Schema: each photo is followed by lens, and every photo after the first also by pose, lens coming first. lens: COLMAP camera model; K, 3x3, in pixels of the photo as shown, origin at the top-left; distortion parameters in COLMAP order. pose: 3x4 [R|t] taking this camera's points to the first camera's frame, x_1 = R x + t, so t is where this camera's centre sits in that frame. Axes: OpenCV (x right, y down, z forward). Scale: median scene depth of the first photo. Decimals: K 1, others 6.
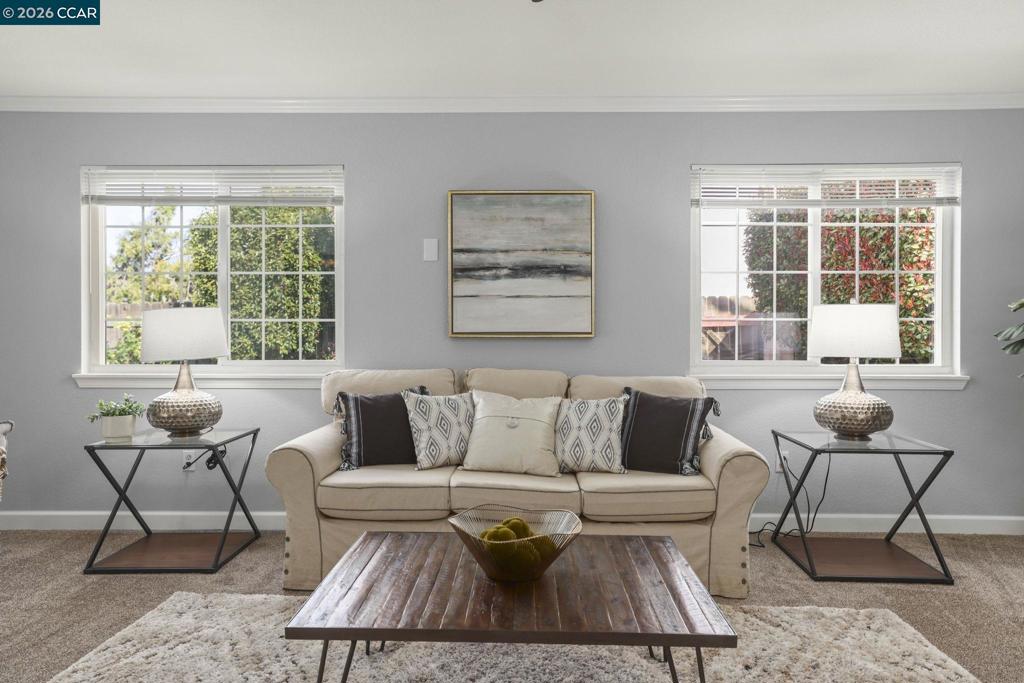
lens RADIAL K [[662.8, 0, 512.0], [0, 662.8, 341.5], [0, 0, 1]] dist [0.001640, 0.002487]
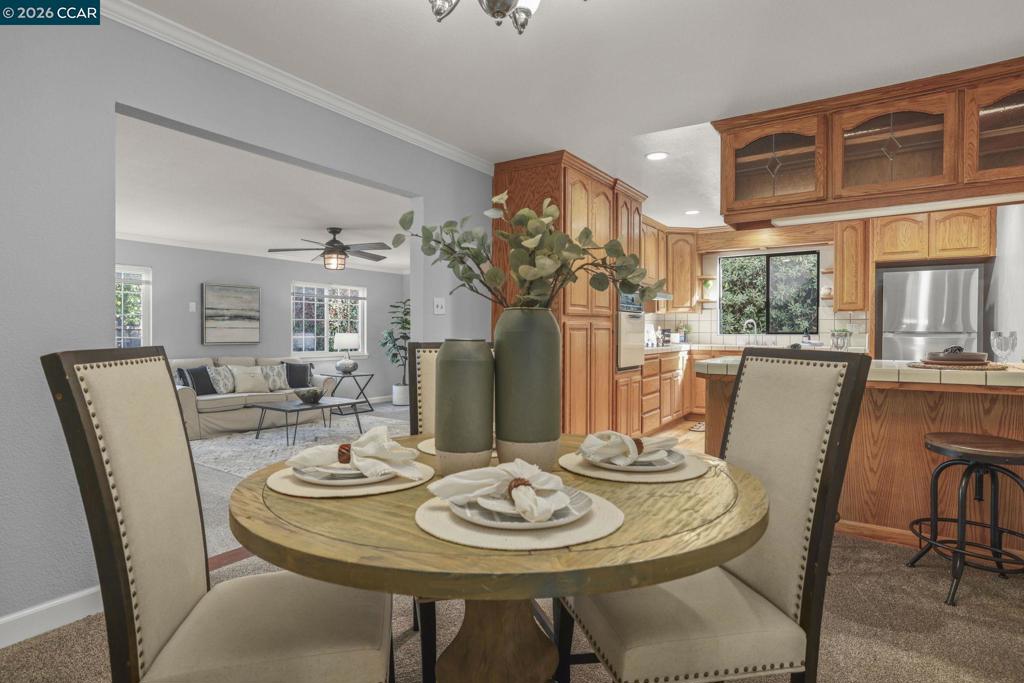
lens RADIAL K [[527.0, 0, 514.3], [0, 527.0, 334.0], [0, 0, 1]] dist [-0.001091, -0.000062]
pose [[0.527883, 0.001243, 0.849316, -1.118699], [0.001106, 0.999997, -0.002152, -0.039027], [-0.849317, 0.002075, 0.527880, -0.955645]]
